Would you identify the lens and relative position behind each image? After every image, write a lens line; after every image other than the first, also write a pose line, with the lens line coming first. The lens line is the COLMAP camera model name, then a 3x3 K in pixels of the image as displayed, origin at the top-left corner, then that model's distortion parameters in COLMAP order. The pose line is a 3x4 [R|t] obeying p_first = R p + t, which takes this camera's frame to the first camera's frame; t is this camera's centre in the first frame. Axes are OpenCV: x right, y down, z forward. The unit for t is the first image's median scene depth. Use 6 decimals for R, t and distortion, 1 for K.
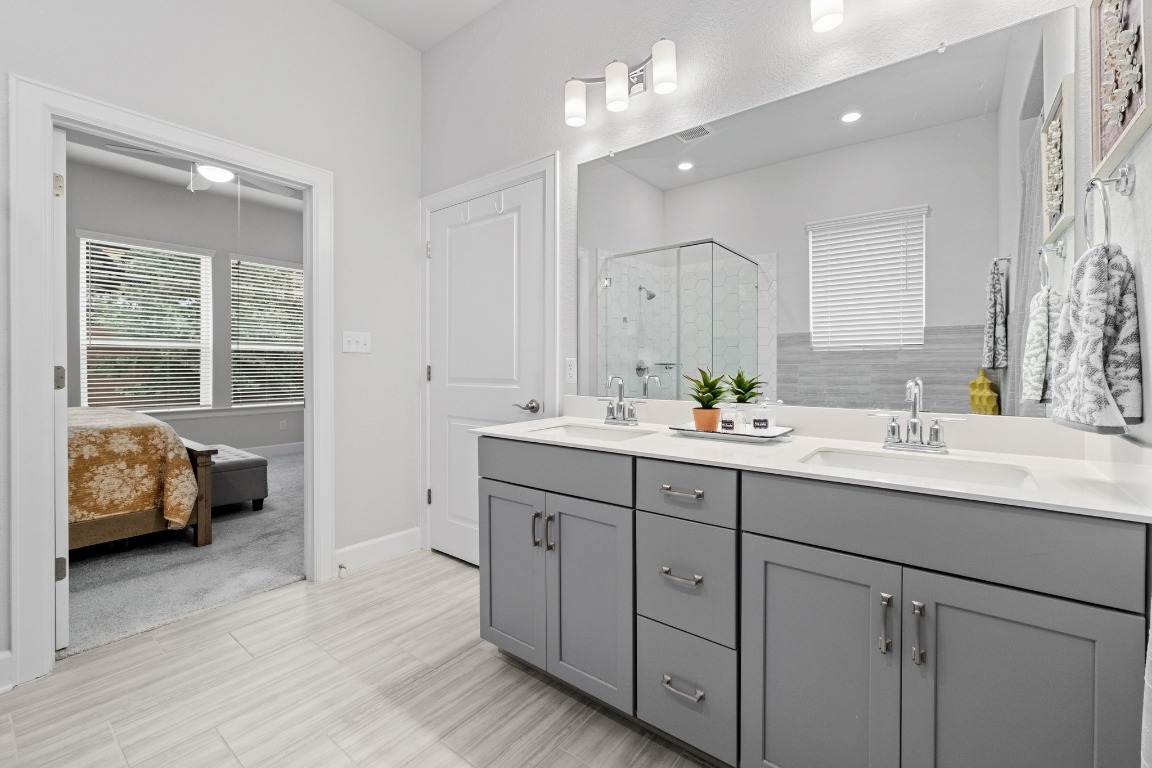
lens RADIAL K [[488.6, 0, 569.2], [0, 488.6, 372.6], [0, 0, 1]] dist [-0.000766, 0.000327]
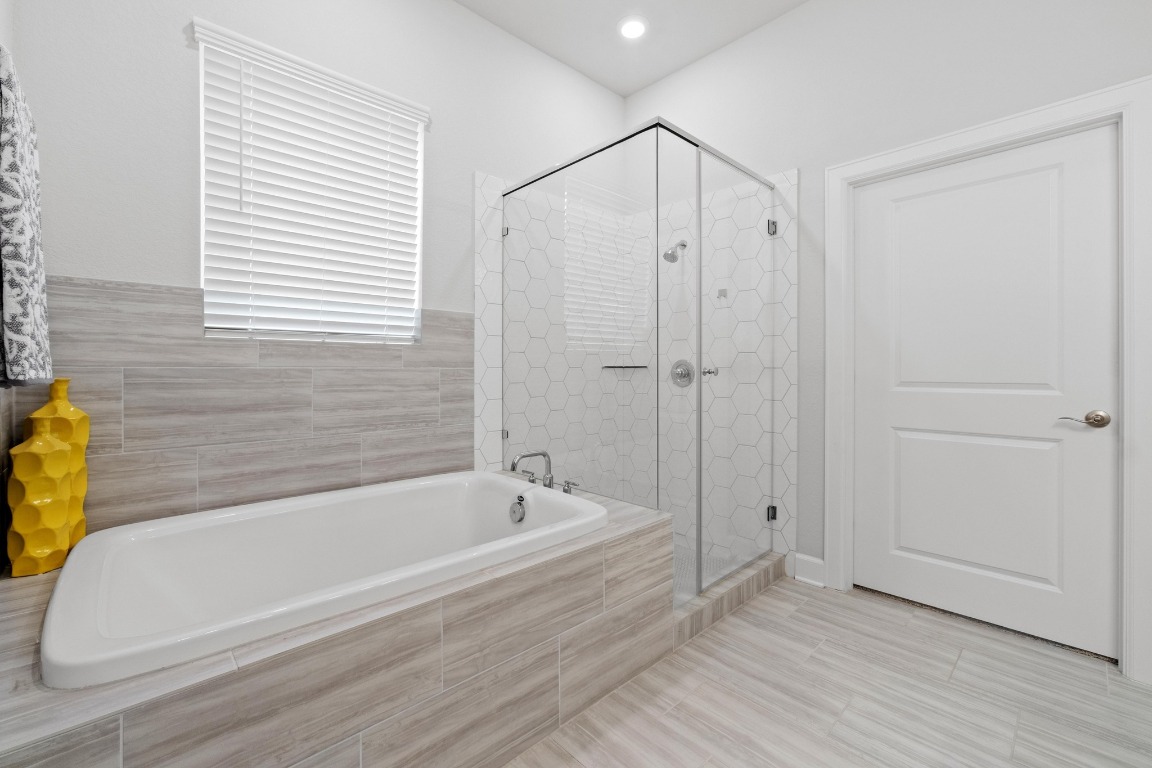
lens RADIAL K [[488.6, 0, 569.2], [0, 488.6, 372.6], [0, 0, 1]] dist [-0.000766, 0.000327]
pose [[-0.159875, 0.007841, -0.987106, 0.414678], [-0.009320, 0.999912, 0.009452, 0.003286], [0.987093, 0.010711, -0.159787, 0.489471]]
